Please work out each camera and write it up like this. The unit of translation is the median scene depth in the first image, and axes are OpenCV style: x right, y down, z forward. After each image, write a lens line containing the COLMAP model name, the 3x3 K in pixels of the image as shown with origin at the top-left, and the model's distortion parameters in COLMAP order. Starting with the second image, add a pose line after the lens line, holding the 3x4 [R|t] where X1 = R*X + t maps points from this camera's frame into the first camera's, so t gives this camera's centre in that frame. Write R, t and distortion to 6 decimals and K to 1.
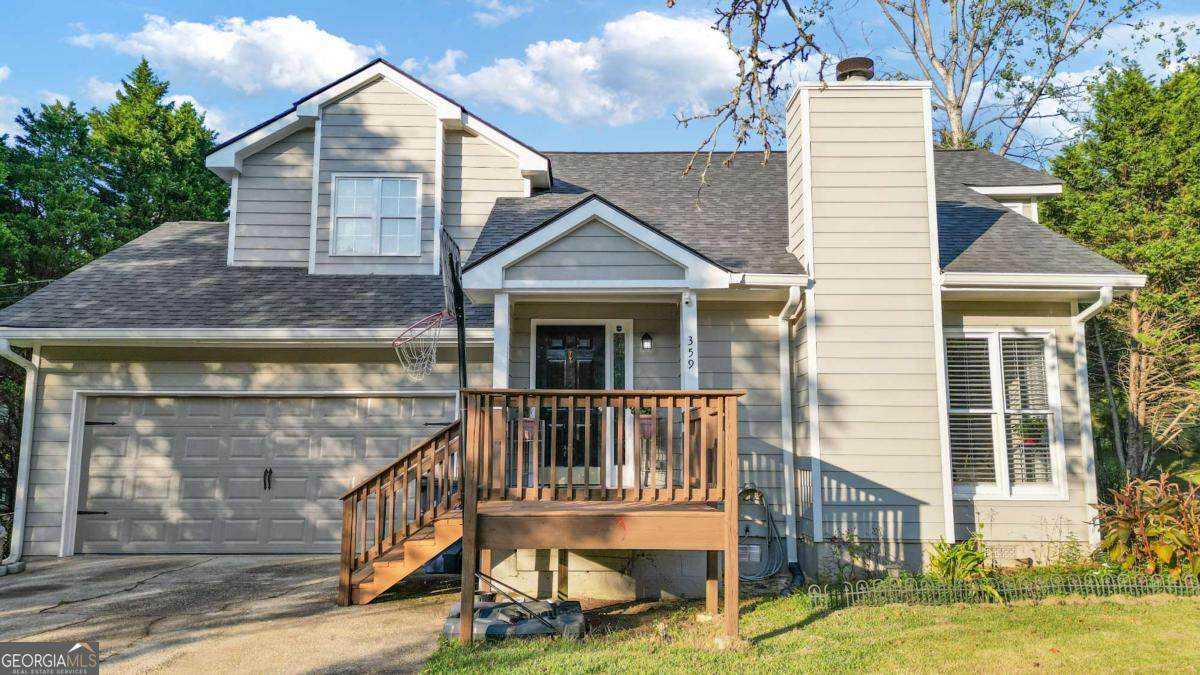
lens RADIAL K [[843.6, 0, 600.0], [0, 843.6, 337.5], [0, 0, 1]] dist [0.079177, -0.075596]
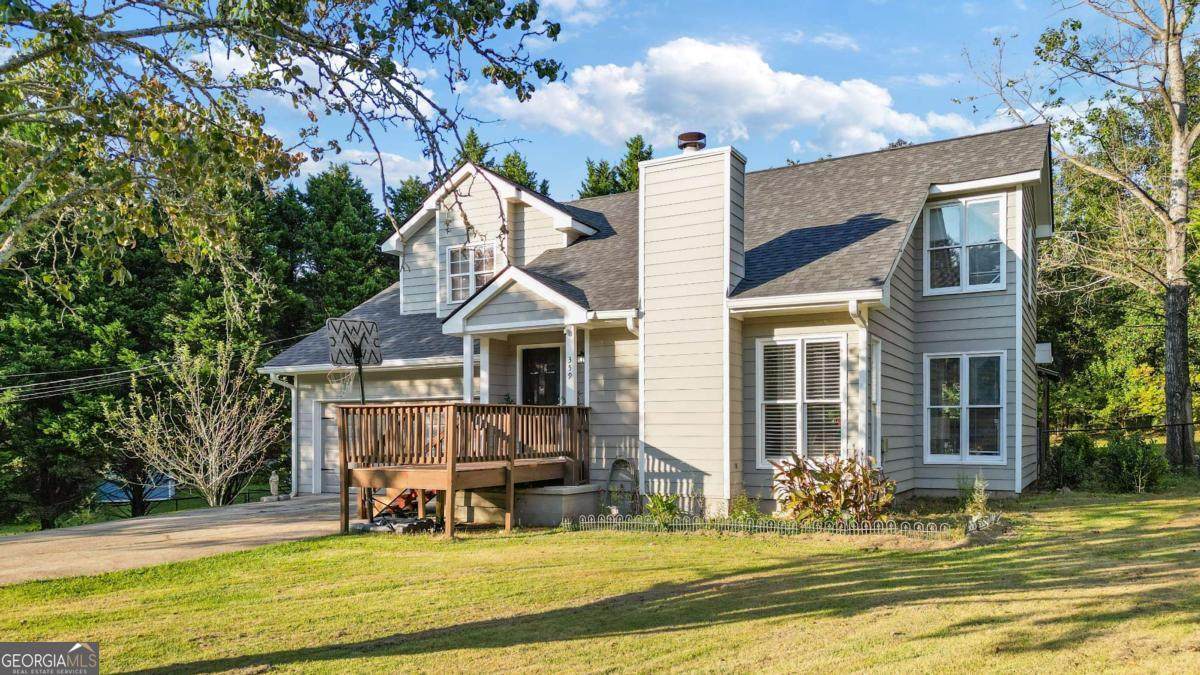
lens RADIAL K [[876.2, 0, 600.0], [0, 876.2, 337.5], [0, 0, 1]] dist [0.086991, -0.087867]
pose [[0.879989, -0.063082, -0.470786, 0.811282], [0.076248, 0.997049, 0.008925, -0.041867], [0.468834, -0.043751, 0.882202, -0.273370]]
